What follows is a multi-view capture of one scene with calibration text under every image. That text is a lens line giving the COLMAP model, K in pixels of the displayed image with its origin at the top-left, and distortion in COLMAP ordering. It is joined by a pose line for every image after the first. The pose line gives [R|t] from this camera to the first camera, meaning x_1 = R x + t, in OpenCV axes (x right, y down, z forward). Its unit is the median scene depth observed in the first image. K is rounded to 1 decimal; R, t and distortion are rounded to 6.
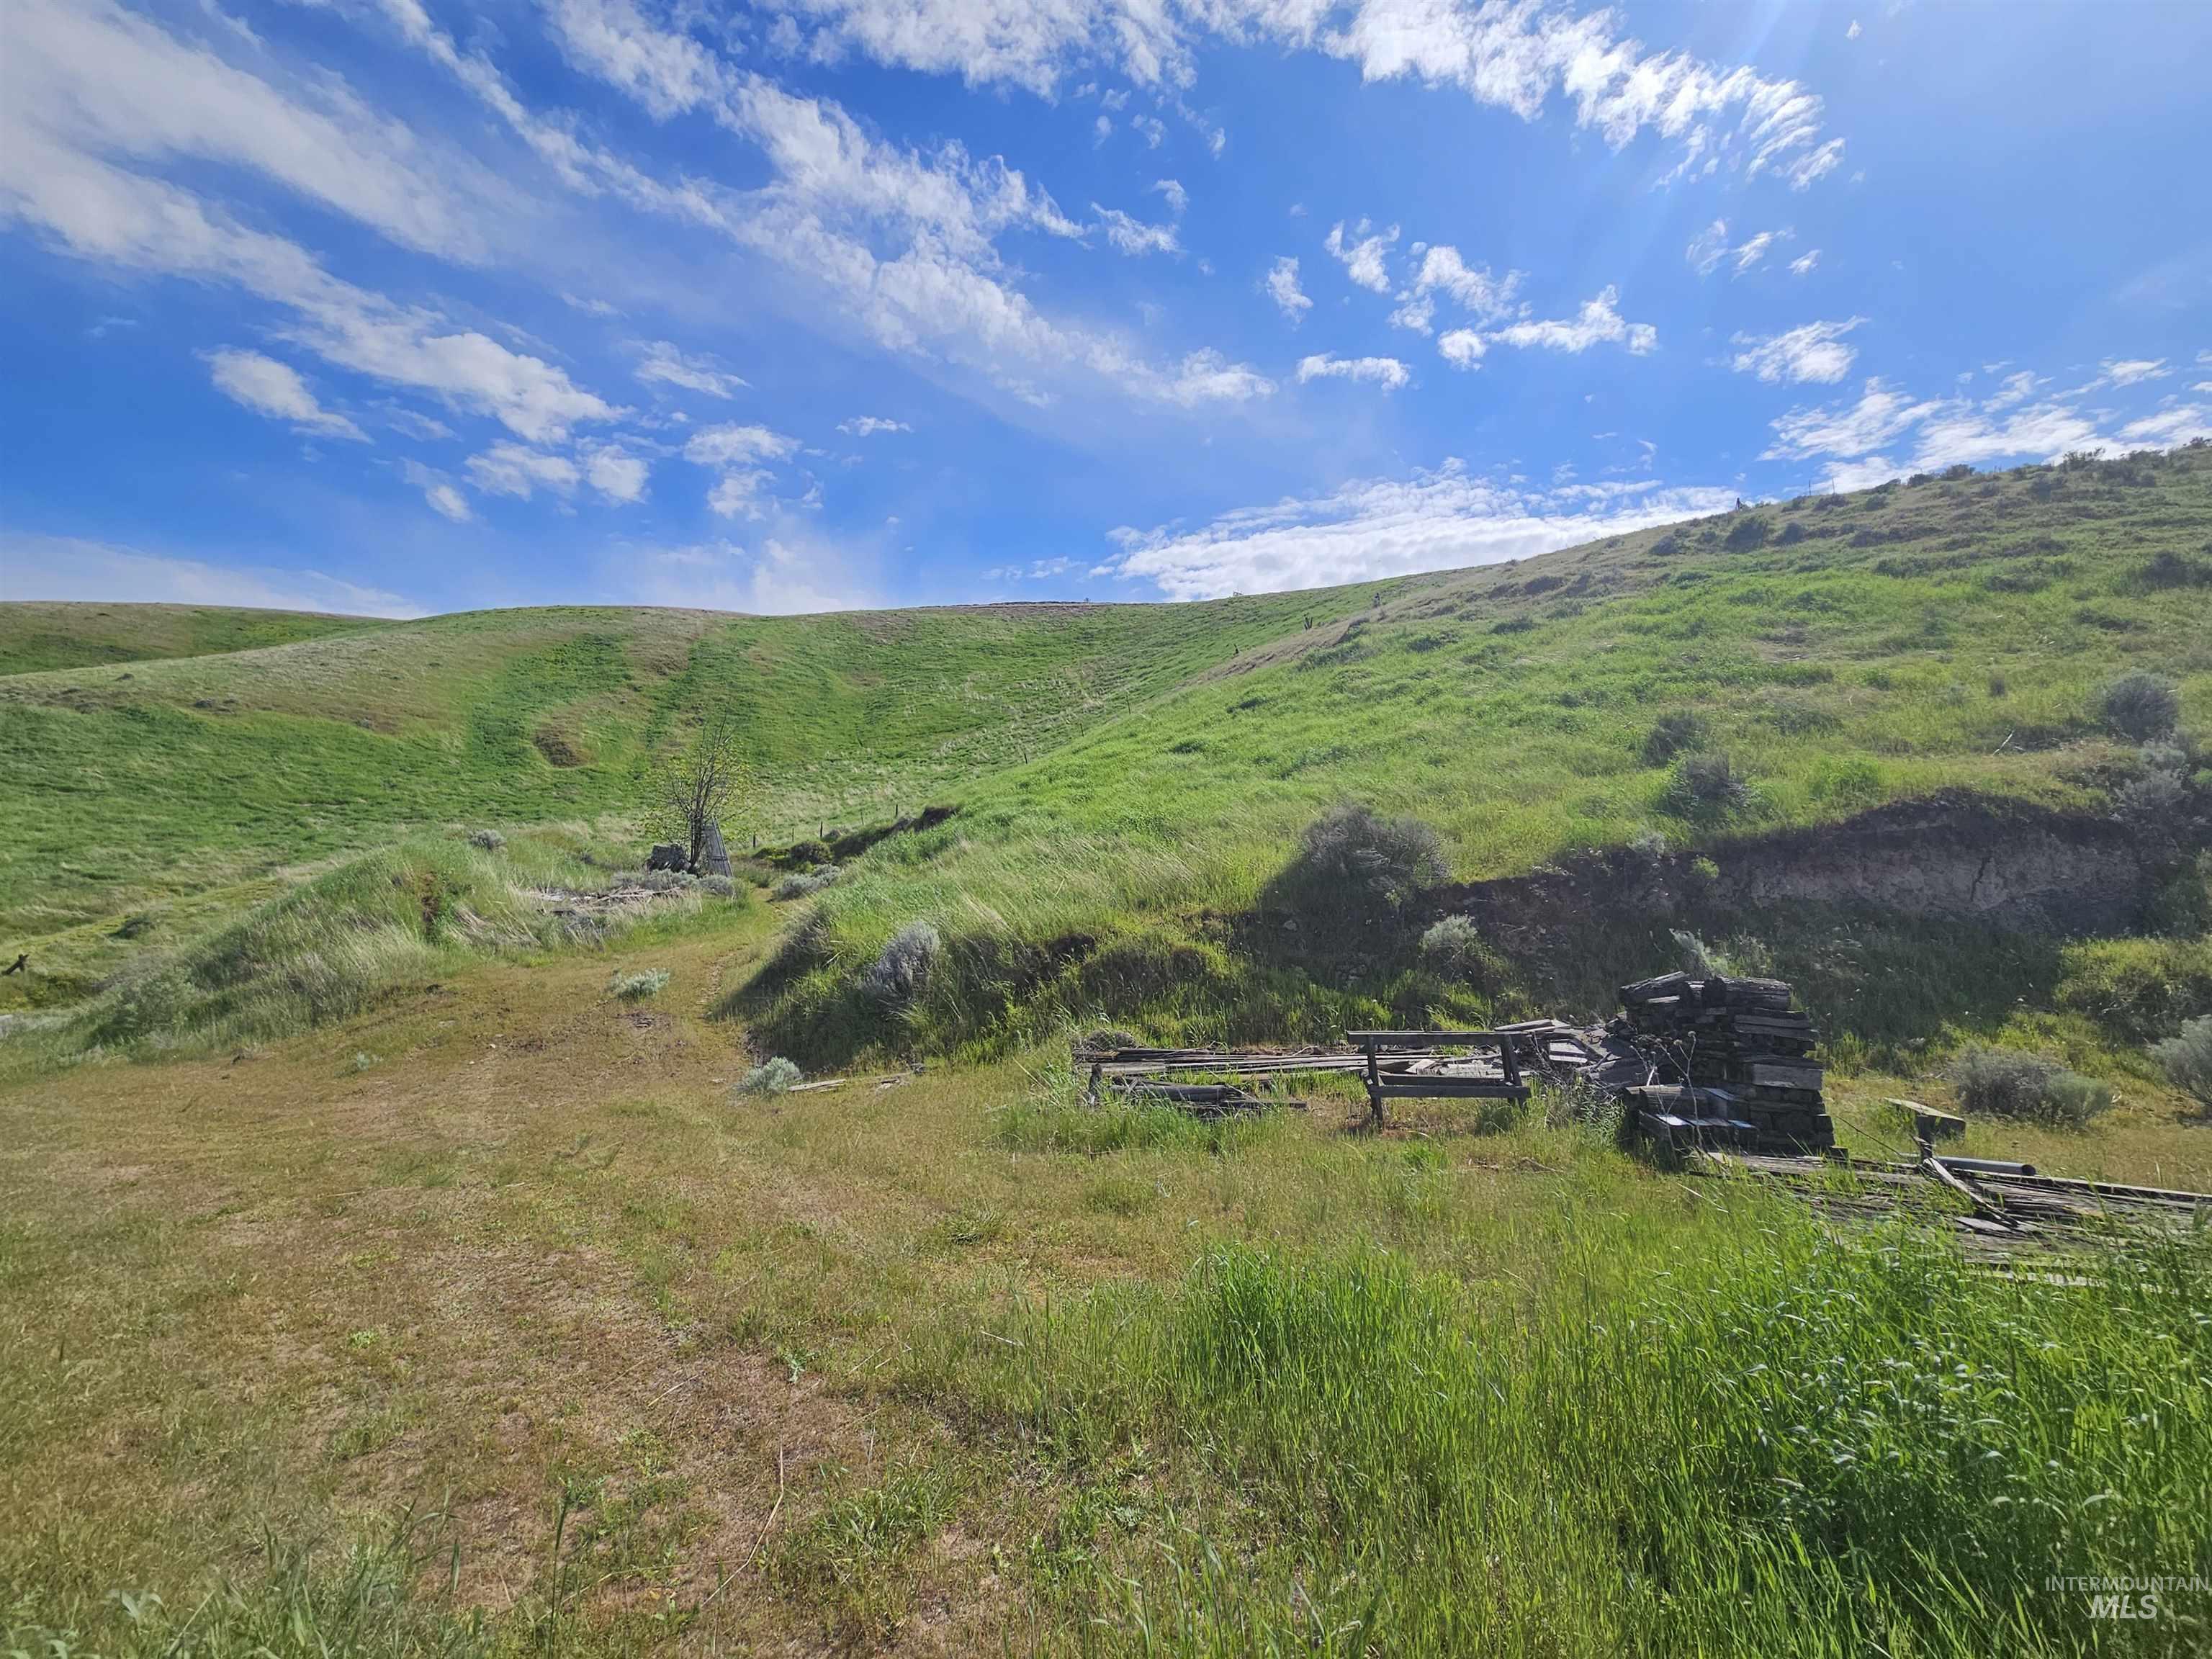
lens RADIAL K [[906.7, 0, 1105.4], [0, 906.7, 814.3], [0, 0, 1]] dist [-0.003819, 0.001386]
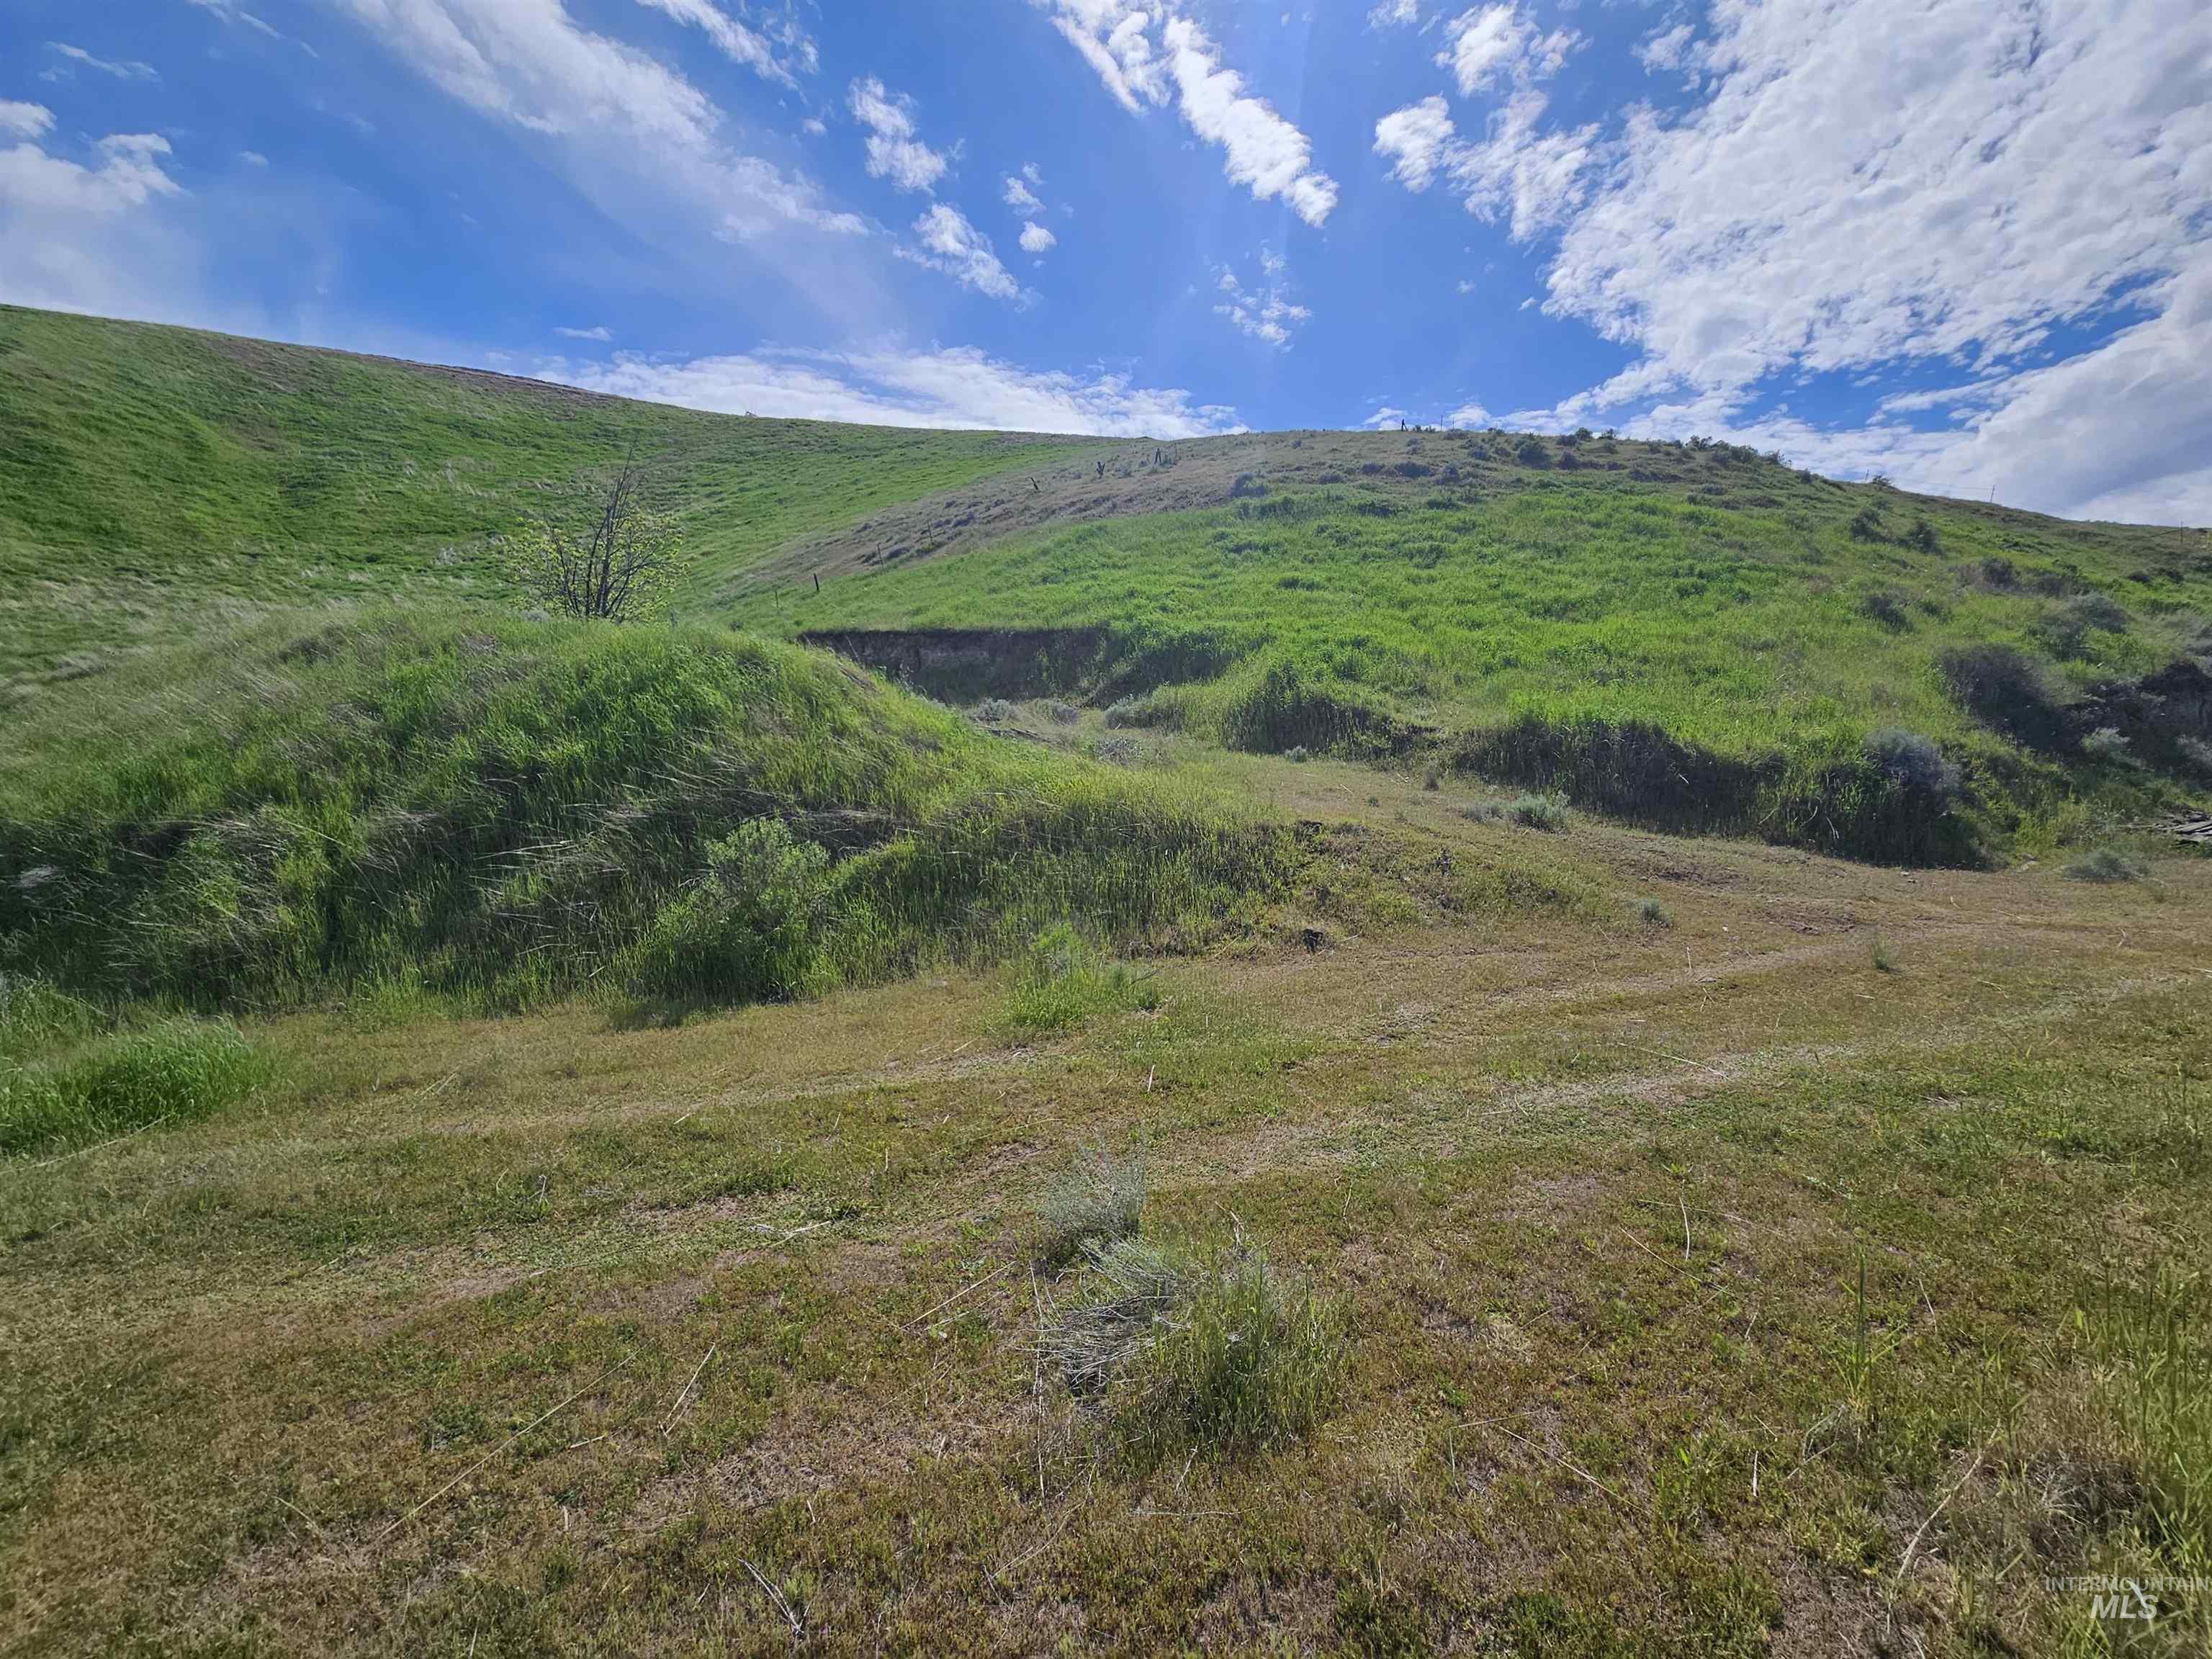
lens RADIAL K [[906.7, 0, 1105.4], [0, 906.7, 814.3], [0, 0, 1]] dist [-0.003819, 0.001386]
pose [[0.844509, -0.035693, 0.534350, -0.144173], [-0.046360, 0.989159, 0.139341, 0.010980], [-0.533531, -0.142447, 0.833699, 0.059479]]
